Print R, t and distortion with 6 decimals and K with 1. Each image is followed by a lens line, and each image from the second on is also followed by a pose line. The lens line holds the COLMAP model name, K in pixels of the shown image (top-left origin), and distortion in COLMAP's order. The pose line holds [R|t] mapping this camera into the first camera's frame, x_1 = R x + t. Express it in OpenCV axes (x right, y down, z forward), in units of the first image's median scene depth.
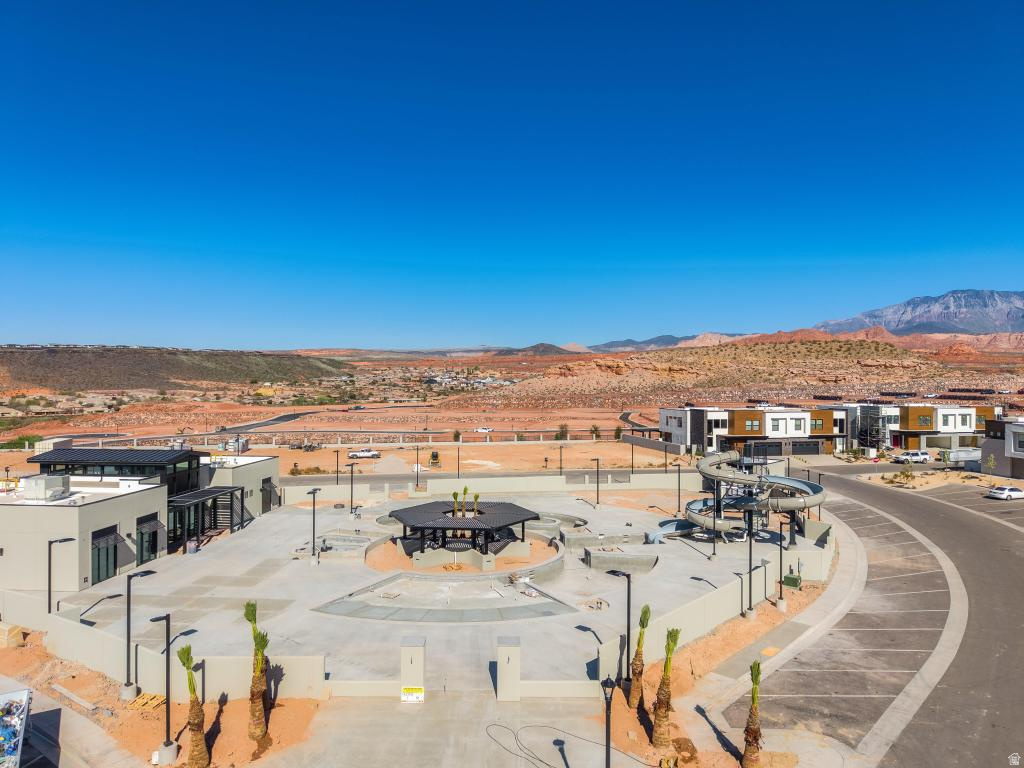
lens RADIAL K [[682.8, 0, 510.6], [0, 682.8, 388.8], [0, 0, 1]] dist [0.041425, -0.050891]
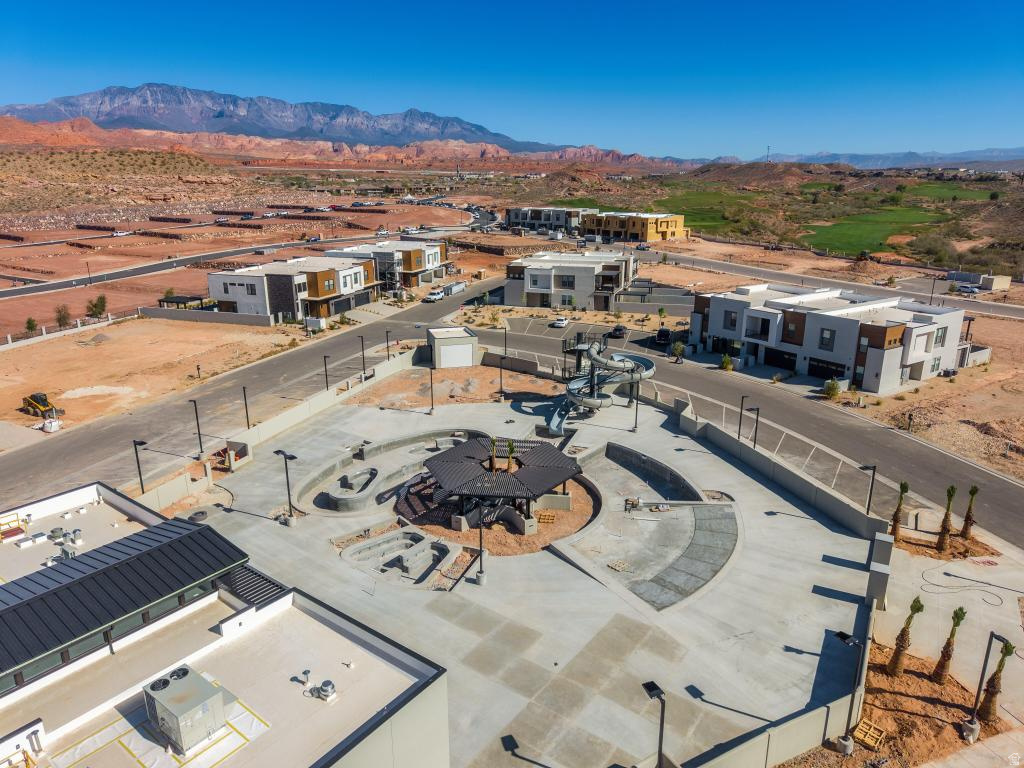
lens RADIAL K [[682.8, 0, 510.6], [0, 682.8, 388.8], [0, 0, 1]] dist [0.041425, -0.050891]
pose [[0.516534, -0.251457, 0.818512, -0.113597], [0.010683, 0.957726, 0.287484, -0.026702], [-0.856200, -0.139751, 0.497385, 0.075455]]
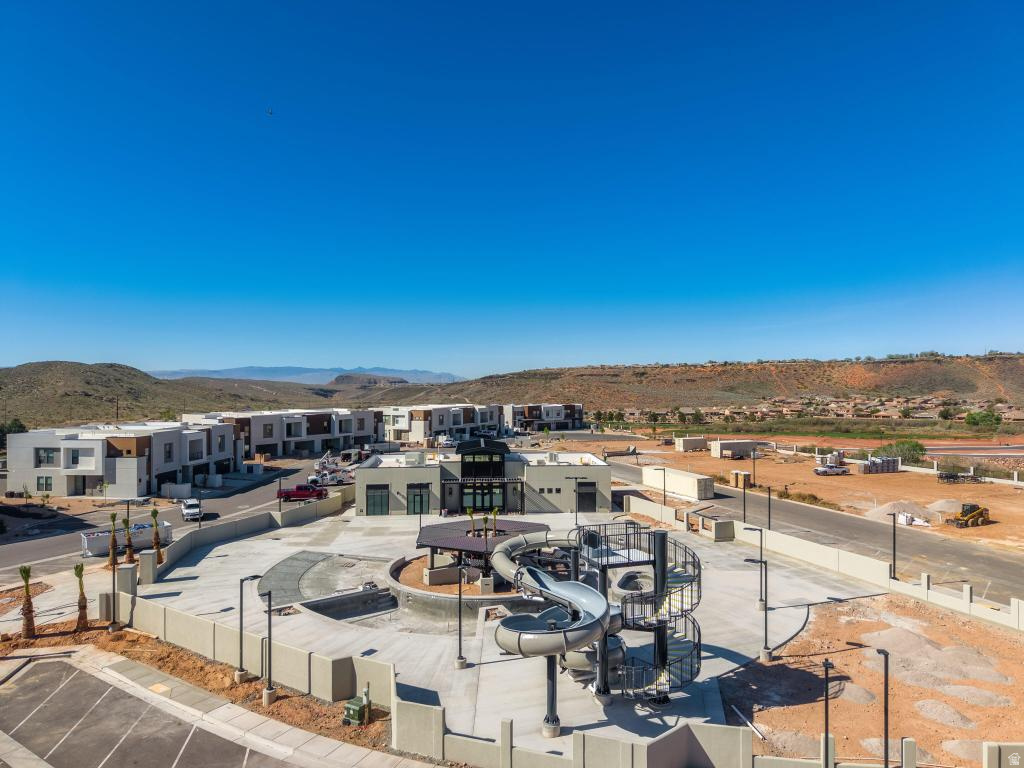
lens RADIAL K [[682.8, 0, 510.6], [0, 682.8, 388.8], [0, 0, 1]] dist [0.041425, -0.050891]
pose [[0.153347, 0.004430, -0.988162, 0.130500], [-0.008327, 0.999960, 0.003191, -0.004691], [0.988137, 0.007739, 0.153378, 0.123850]]
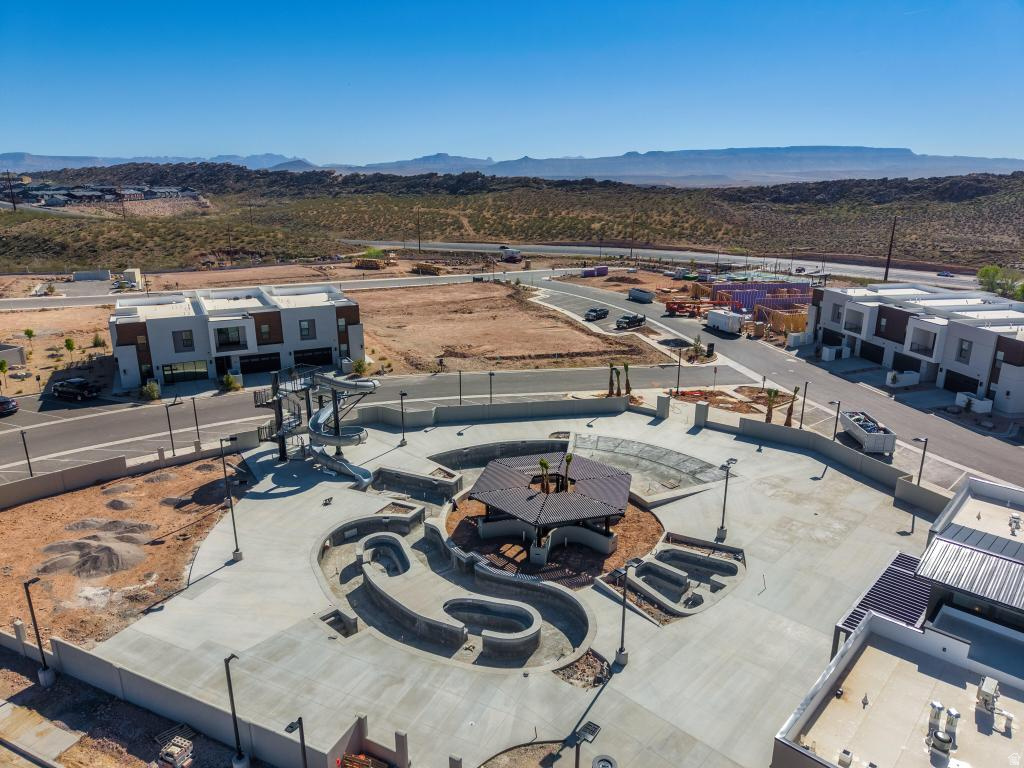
lens RADIAL K [[682.8, 0, 510.6], [0, 682.8, 388.8], [0, 0, 1]] dist [0.041425, -0.050891]
pose [[-0.791237, -0.179887, 0.584452, -0.072496], [0.005134, 0.953765, 0.300508, -0.027864], [-0.611488, 0.240774, -0.753731, 0.234437]]
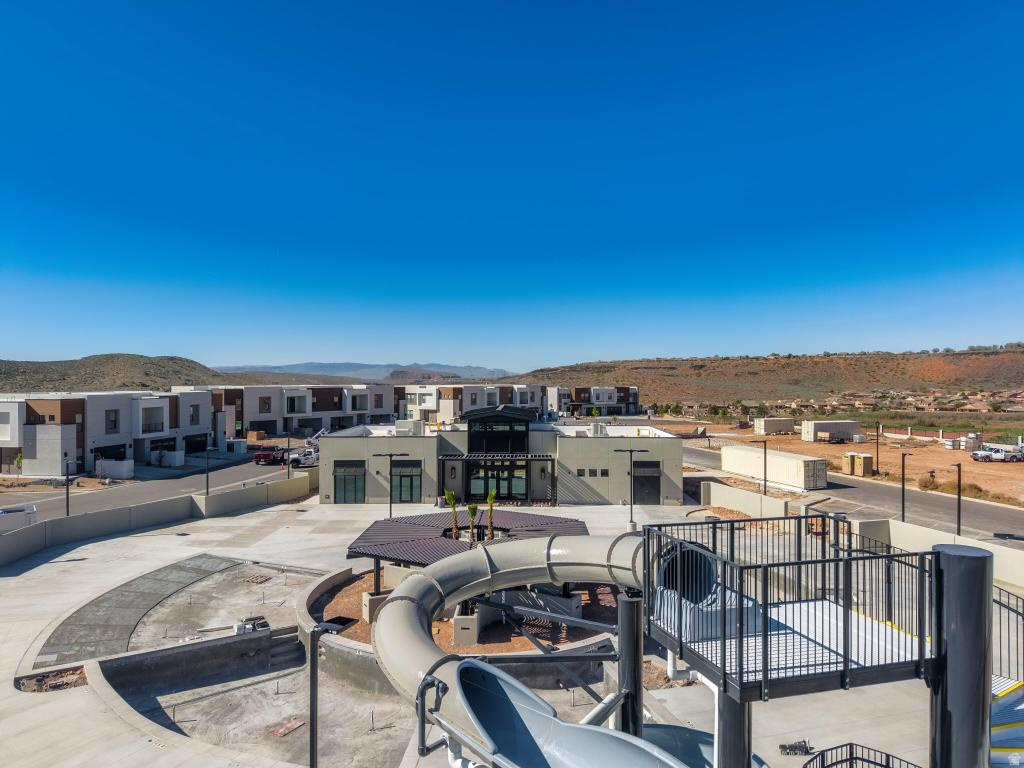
lens RADIAL K [[682.8, 0, 510.6], [0, 682.8, 388.8], [0, 0, 1]] dist [0.041425, -0.050891]
pose [[0.075667, 0.010636, -0.997076, 0.073303], [-0.010623, 0.999895, 0.009860, 0.007211], [0.997077, 0.009845, 0.075772, 0.138478]]
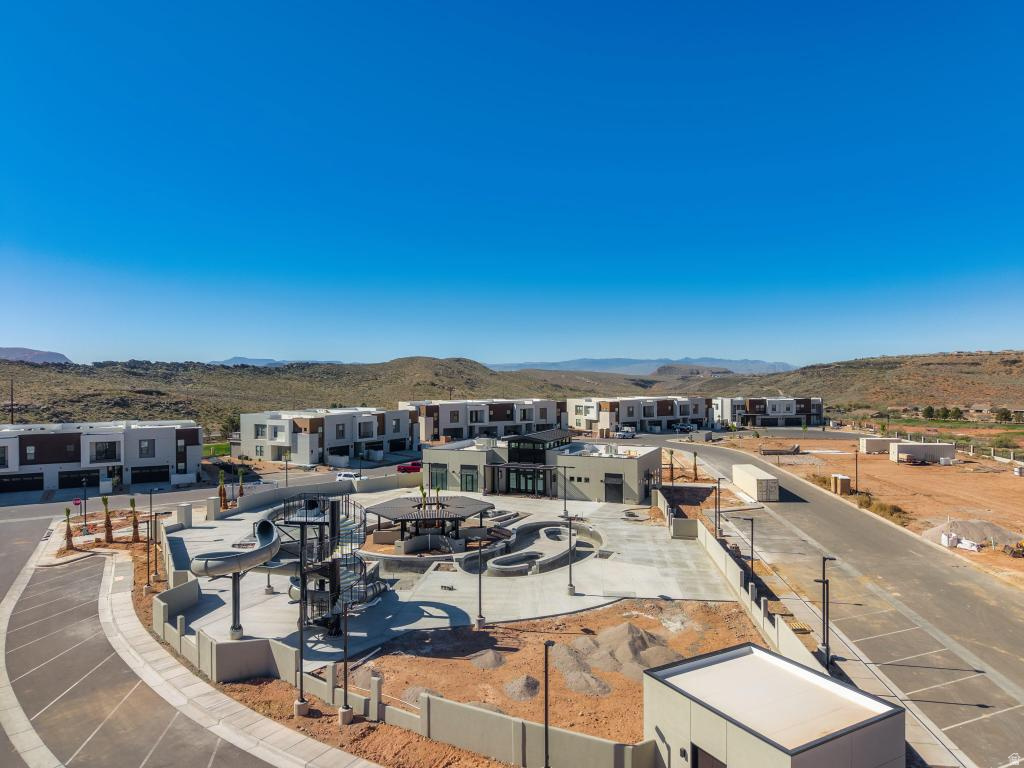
lens RADIAL K [[680.0, 0, 512.0], [0, 680.0, 384.0], [0, 0, 1]] dist [0.088369, -0.130422]
pose [[-0.310248, 0.010754, -0.950595, 0.141918], [-0.007273, 0.999880, 0.013685, -0.006582], [0.950628, 0.011159, -0.310133, 0.210930]]
